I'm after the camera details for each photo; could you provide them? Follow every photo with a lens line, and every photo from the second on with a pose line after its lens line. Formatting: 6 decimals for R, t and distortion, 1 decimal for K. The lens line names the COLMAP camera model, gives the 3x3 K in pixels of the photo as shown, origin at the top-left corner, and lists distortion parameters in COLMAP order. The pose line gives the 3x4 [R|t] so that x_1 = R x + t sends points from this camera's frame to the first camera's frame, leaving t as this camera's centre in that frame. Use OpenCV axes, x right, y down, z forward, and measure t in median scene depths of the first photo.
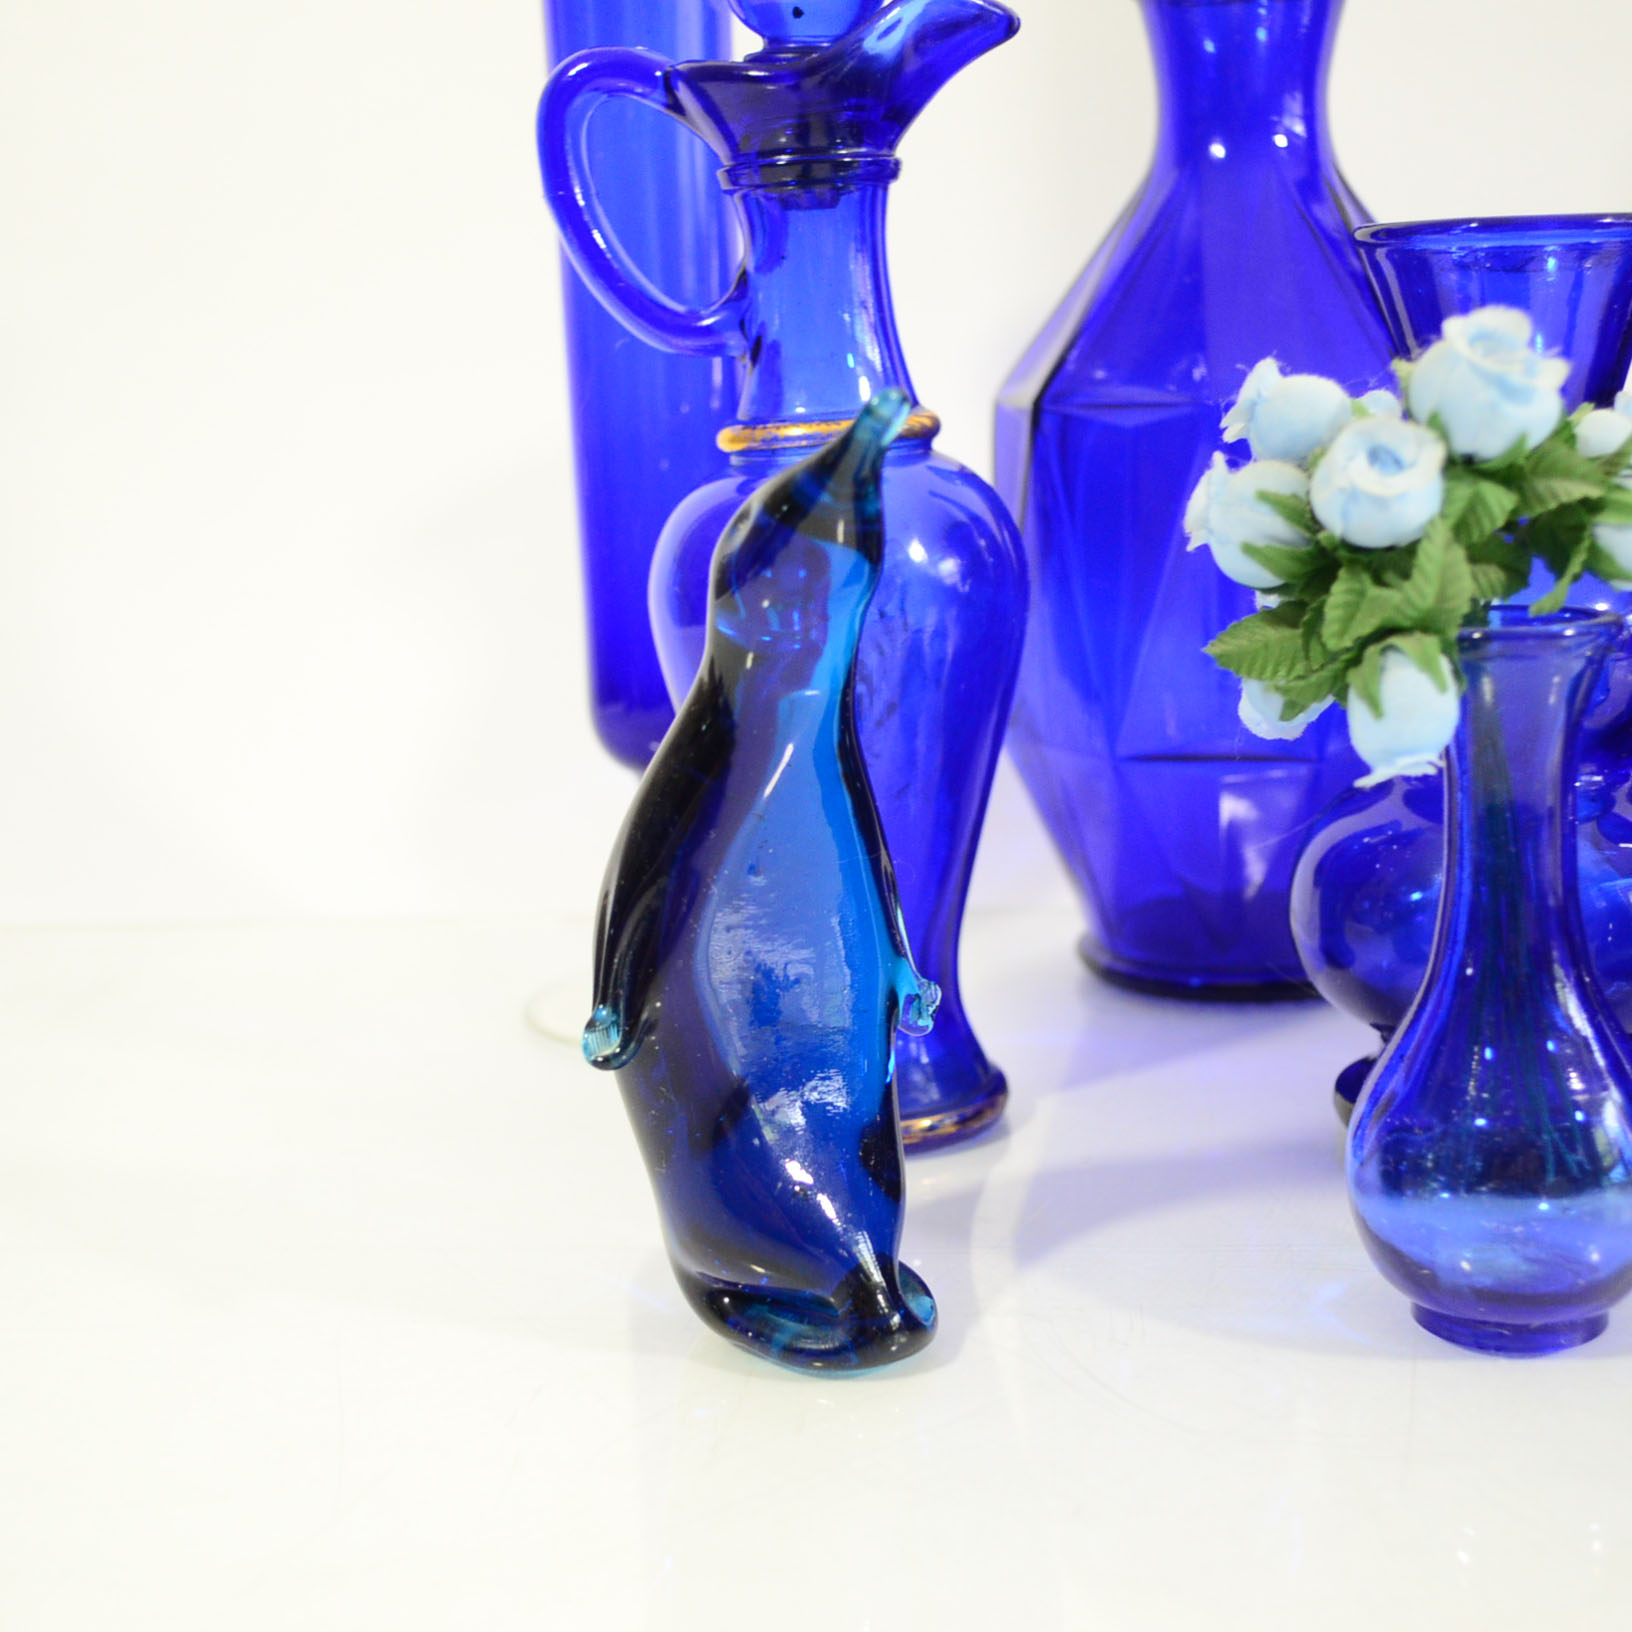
lens RADIAL K [[2534.0, 0, 875.3], [0, 2534.0, 840.4], [0, 0, 1]] dist [-0.028737, 0.078686]
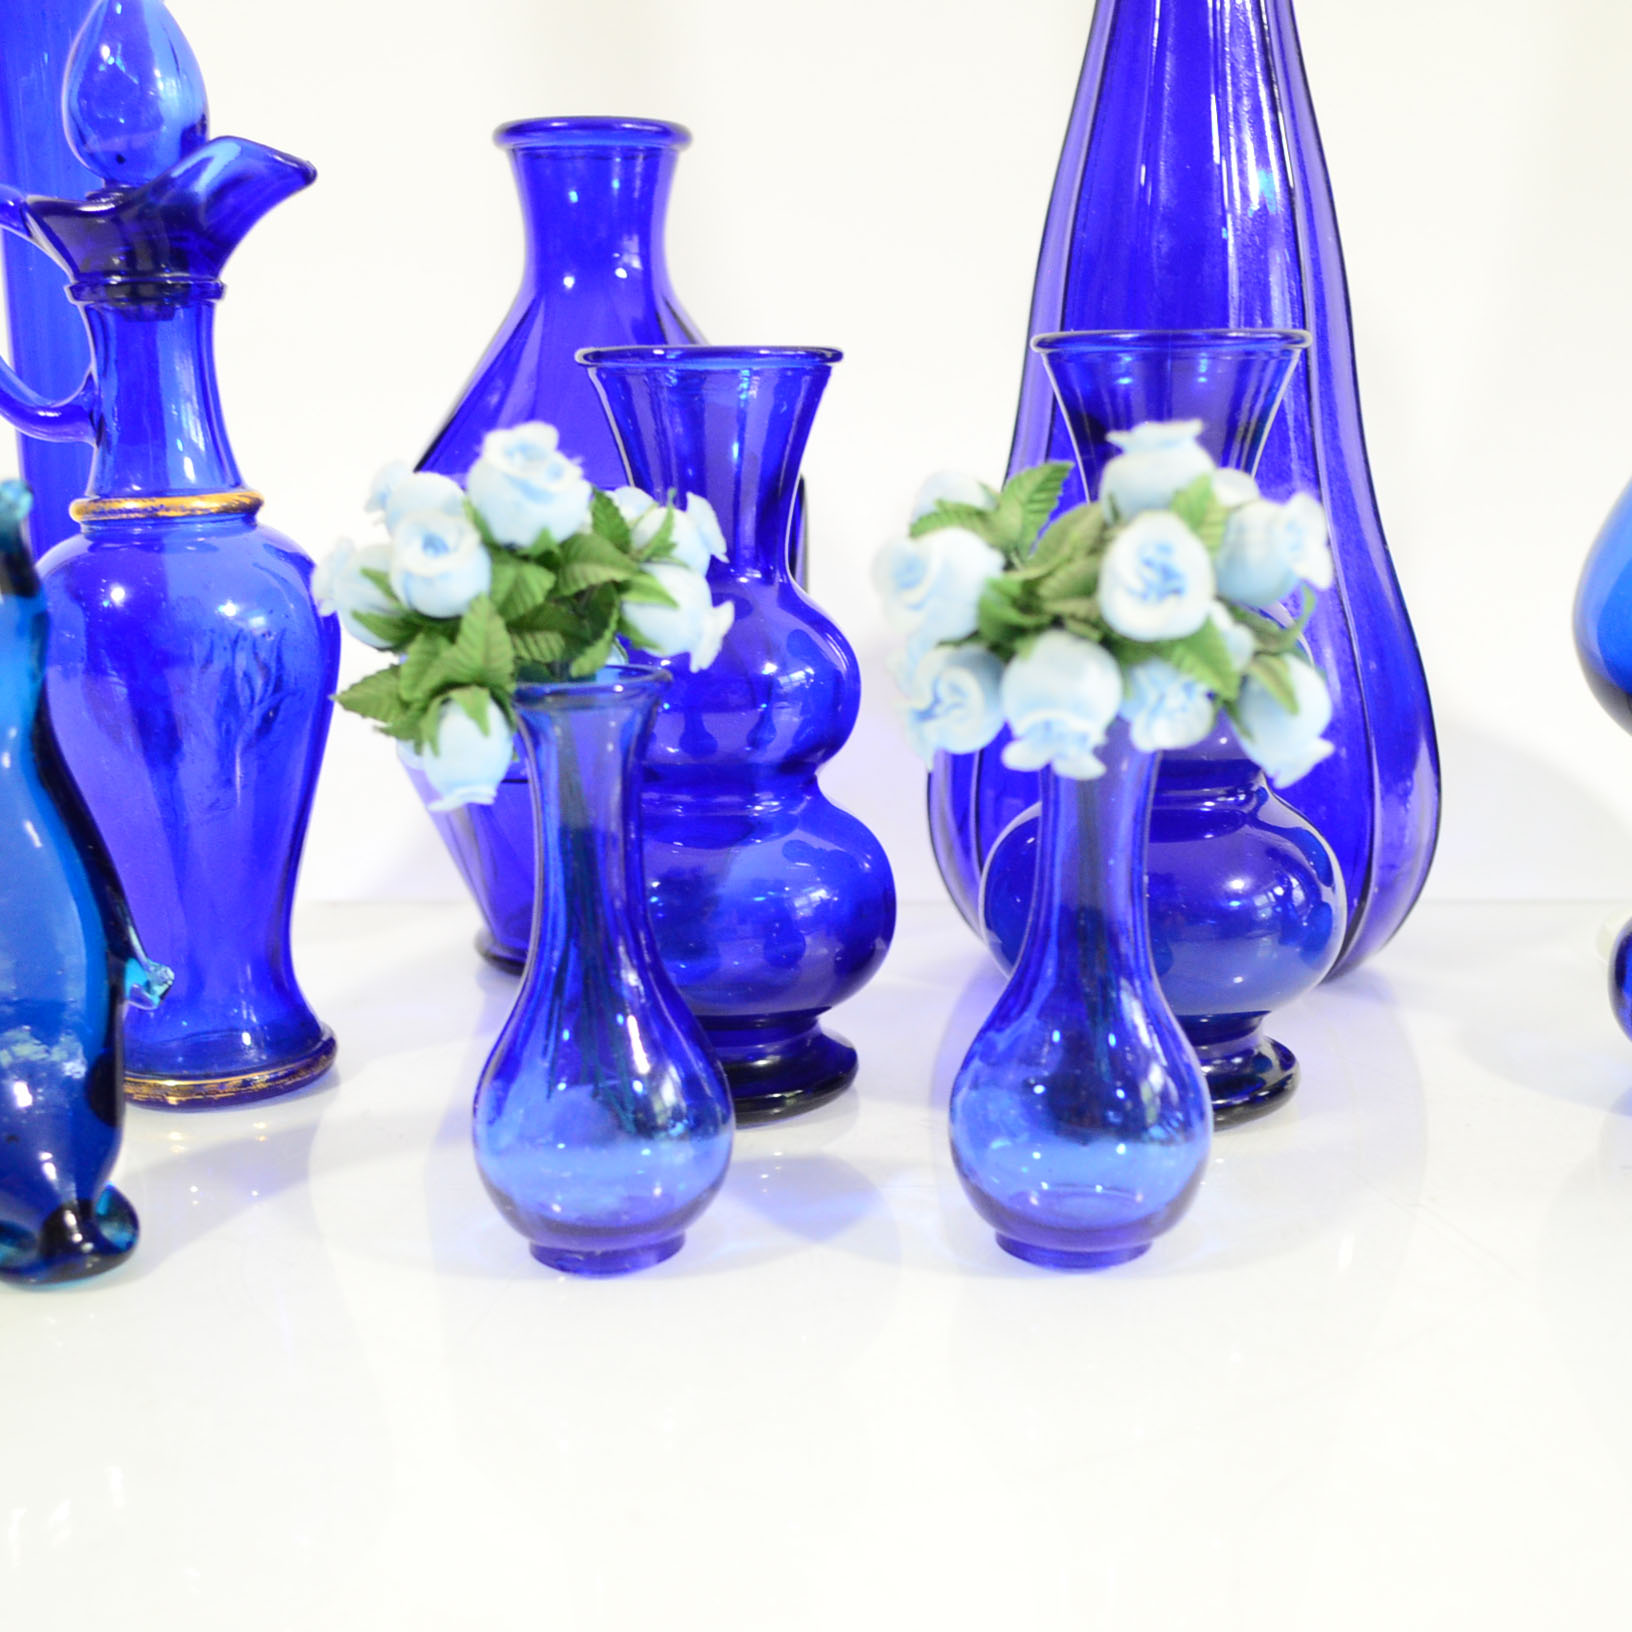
lens RADIAL K [[2121.3, 0, 816.0], [0, 2121.3, 816.0], [0, 0, 1]] dist [0.036701, -0.056768]
pose [[0.998622, 0.016280, 0.049896, 0.312470], [-0.015821, 0.999829, -0.009582, -0.011377], [-0.050043, 0.008779, 0.998708, -0.036971]]
